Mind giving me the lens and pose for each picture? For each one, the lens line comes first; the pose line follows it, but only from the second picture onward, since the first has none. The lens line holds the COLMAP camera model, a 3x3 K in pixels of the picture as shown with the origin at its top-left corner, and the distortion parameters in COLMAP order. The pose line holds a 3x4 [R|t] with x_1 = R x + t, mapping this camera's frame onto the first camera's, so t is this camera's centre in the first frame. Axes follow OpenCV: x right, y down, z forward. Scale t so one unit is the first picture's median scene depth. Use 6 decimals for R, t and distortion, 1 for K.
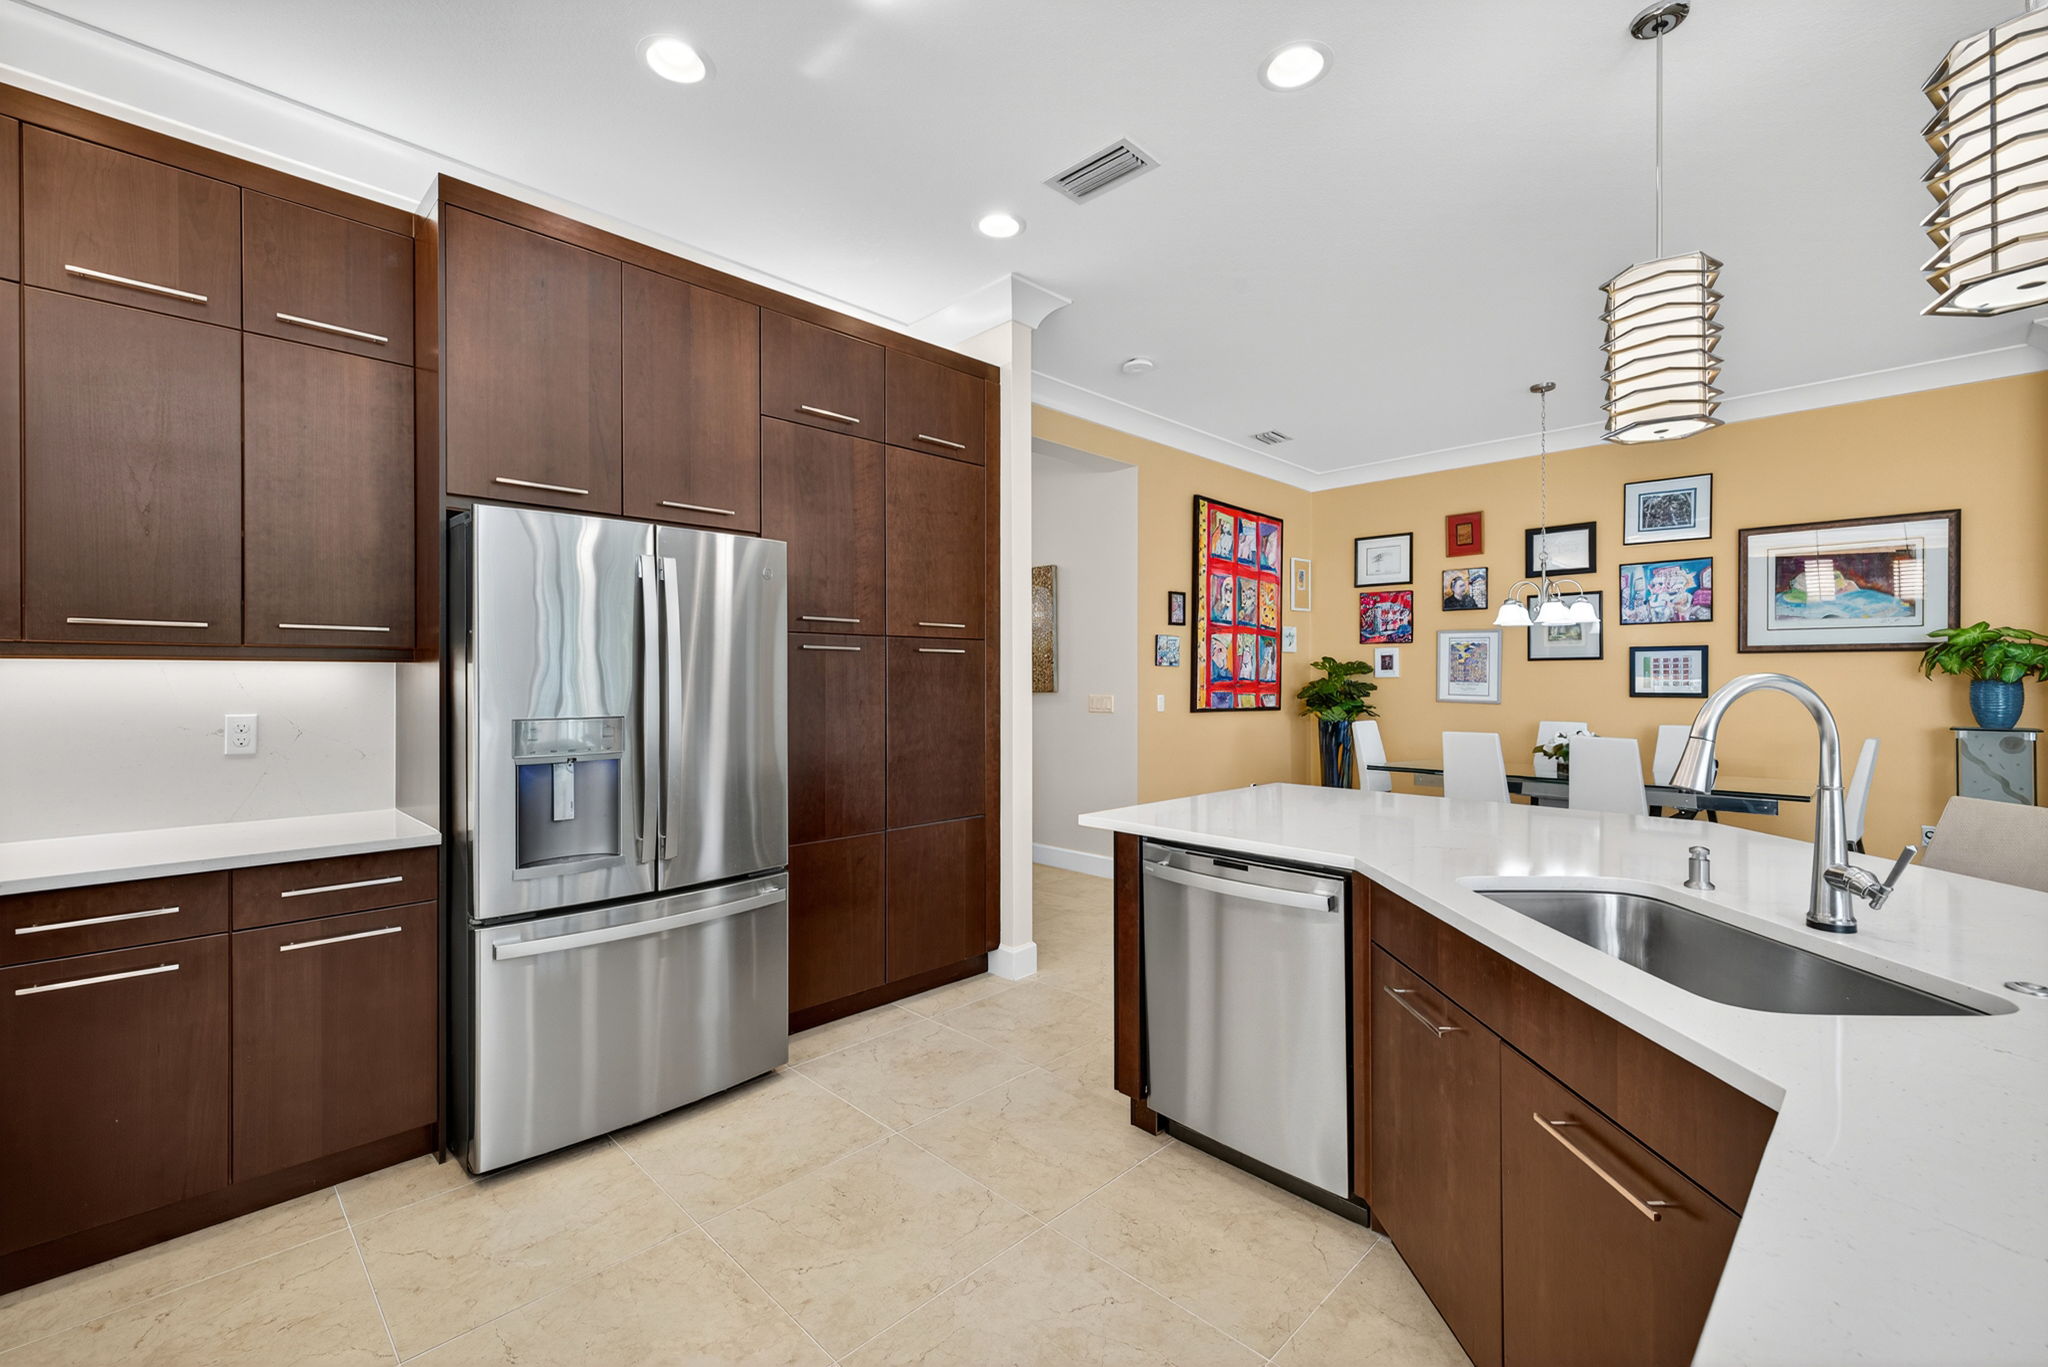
lens RADIAL K [[858.1, 0, 1022.5], [0, 858.1, 680.9], [0, 0, 1]] dist [0.009188, 0.000483]
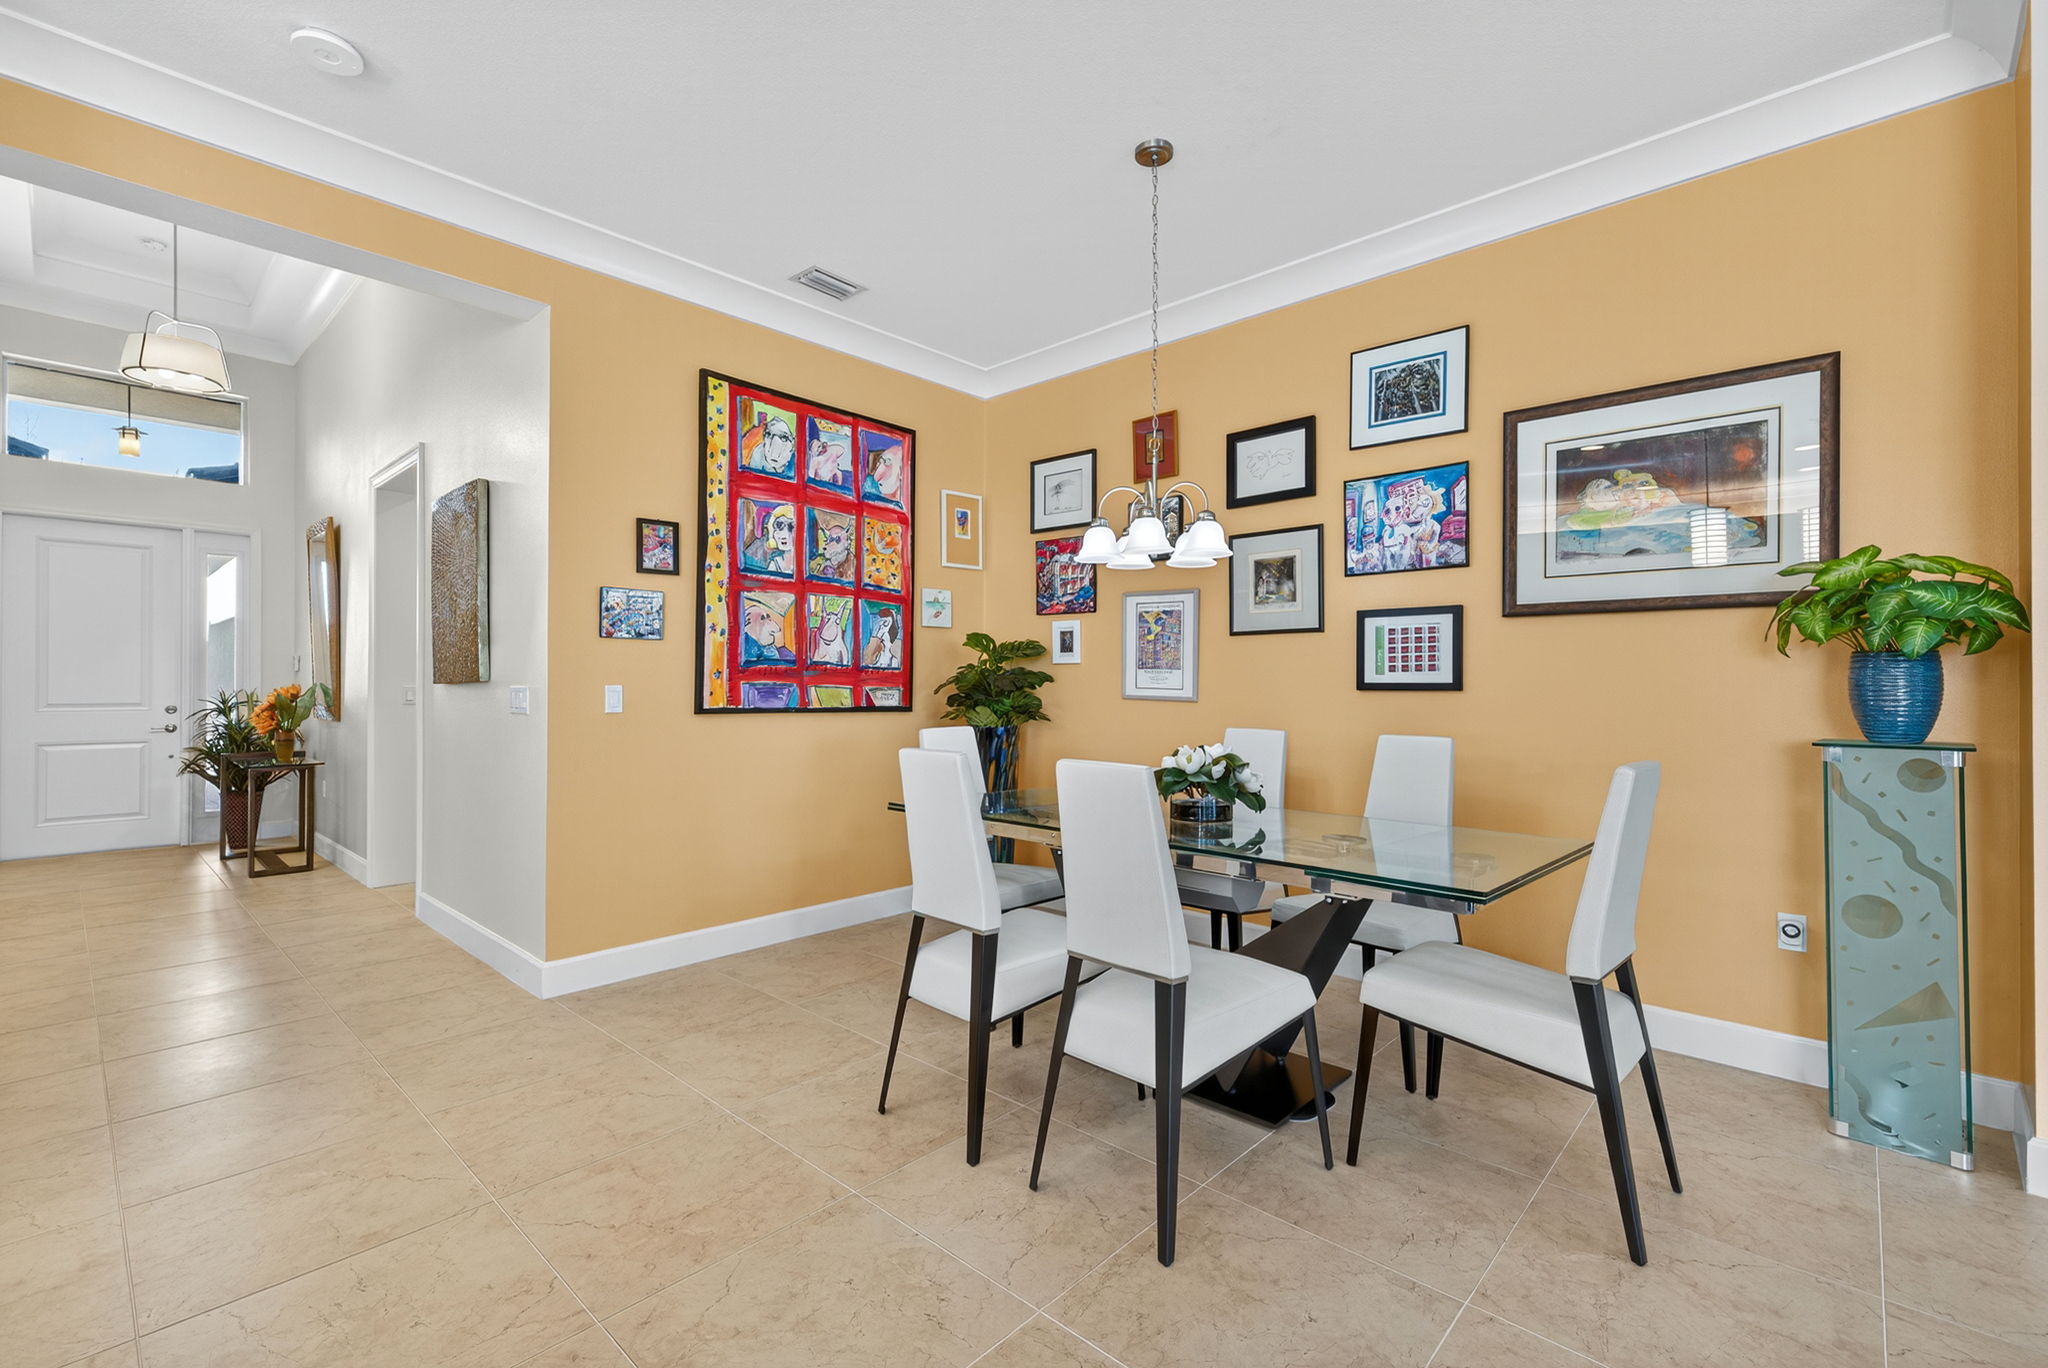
lens RADIAL K [[880.4, 0, 1017.2], [0, 880.4, 684.4], [0, 0, 1]] dist [0.009482, -0.000416]
pose [[0.999503, 0.002900, 0.031390, 0.402711], [-0.002873, 0.999995, -0.000891, 0.014691], [-0.031393, 0.000800, 0.999507, 0.335296]]
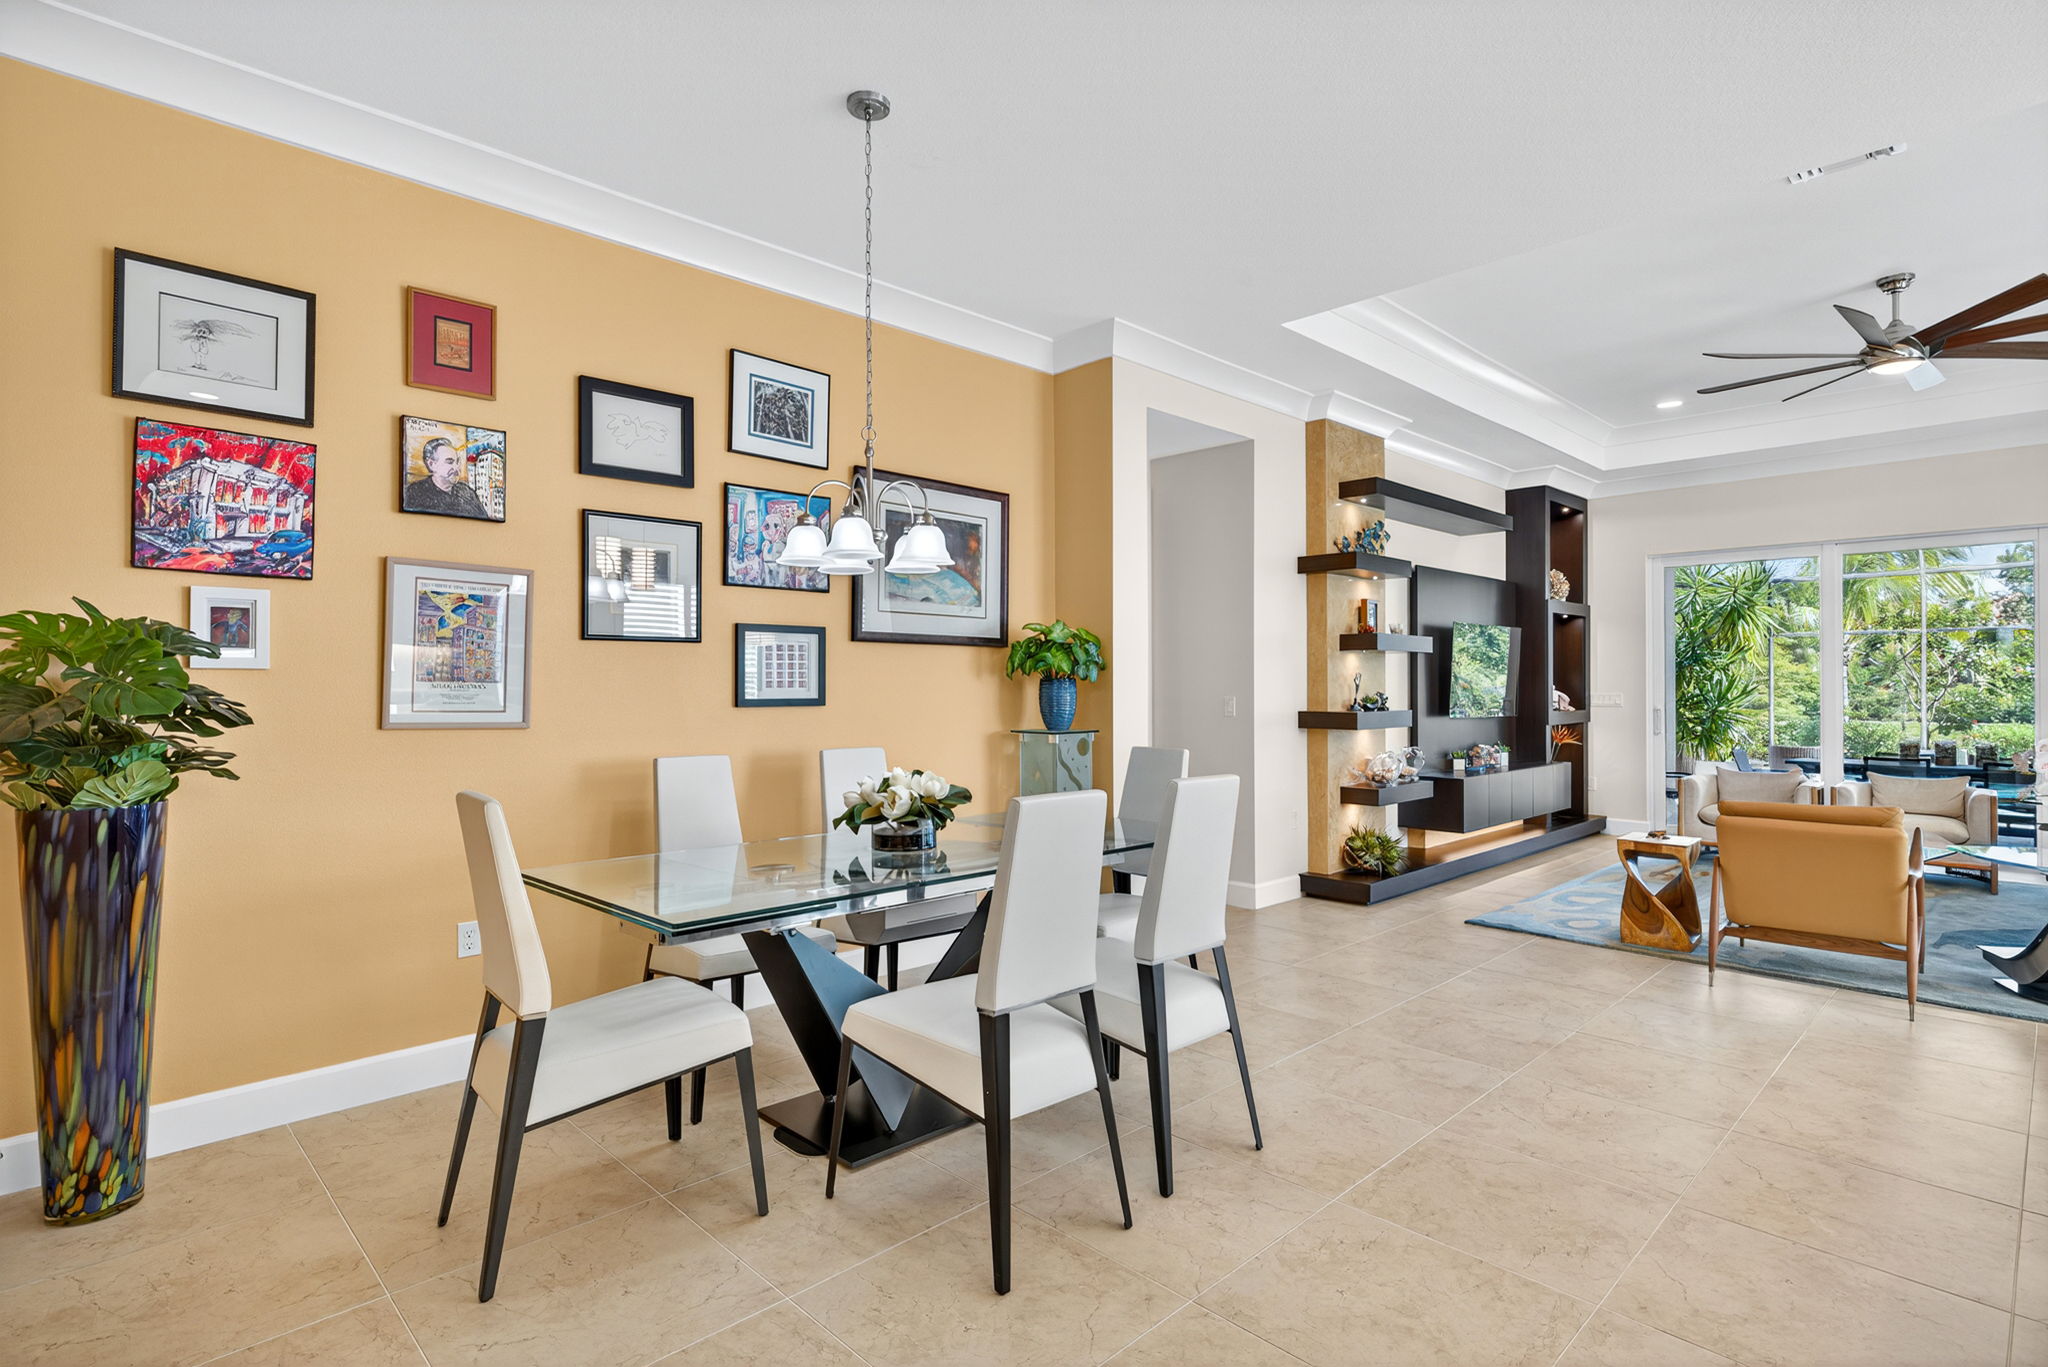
lens RADIAL K [[1021.1, 0, 1019.5], [0, 1021.1, 677.1], [0, 0, 1]] dist [0.001578, -0.000276]
pose [[0.017546, 0.009277, 0.999803, 0.000794], [0.001737, 0.999955, -0.009309, 0.004467], [-0.999845, 0.001900, 0.017529, 0.733392]]
